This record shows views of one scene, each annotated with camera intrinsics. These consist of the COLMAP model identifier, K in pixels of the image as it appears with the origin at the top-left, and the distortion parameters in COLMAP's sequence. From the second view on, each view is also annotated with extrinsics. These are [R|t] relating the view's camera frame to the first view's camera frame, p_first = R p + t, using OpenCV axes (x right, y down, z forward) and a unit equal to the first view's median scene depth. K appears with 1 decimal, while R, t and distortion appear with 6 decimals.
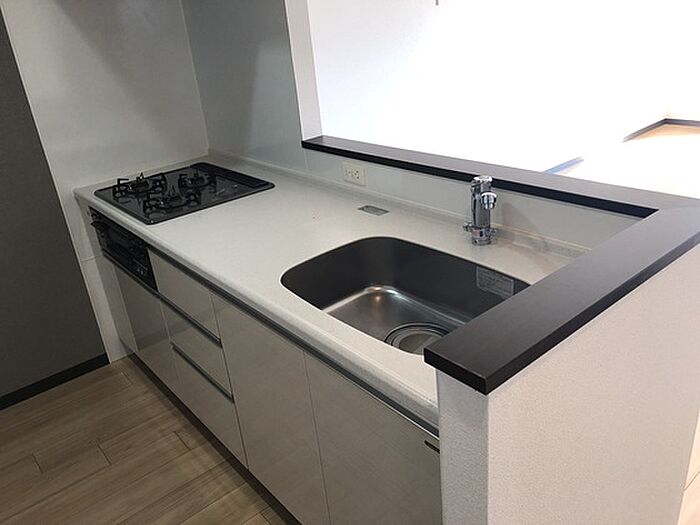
lens RADIAL K [[580.0, 0, 350.0], [0, 580.0, 262.5], [0, 0, 1]] dist [0.007427, 0.003809]
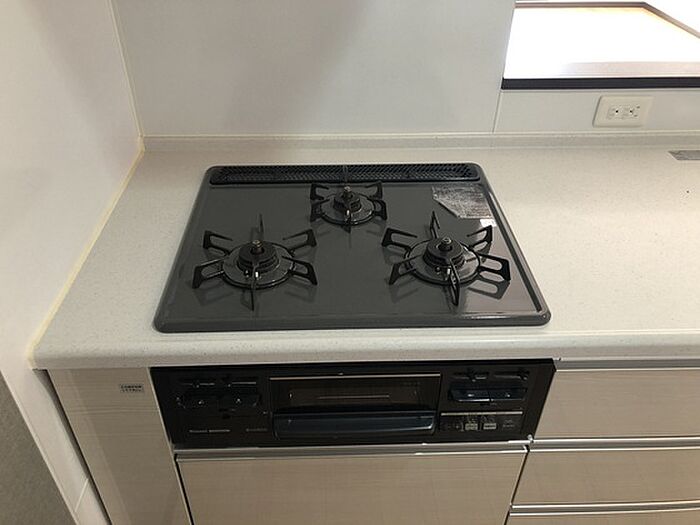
lens RADIAL K [[580.0, 0, 350.0], [0, 580.0, 262.5], [0, 0, 1]] dist [0.007427, 0.003809]
pose [[0.608151, -0.394113, 0.689078, -0.708399], [0.270696, 0.918982, 0.286699, -0.268772], [-0.746242, 0.012175, 0.665564, 0.784926]]
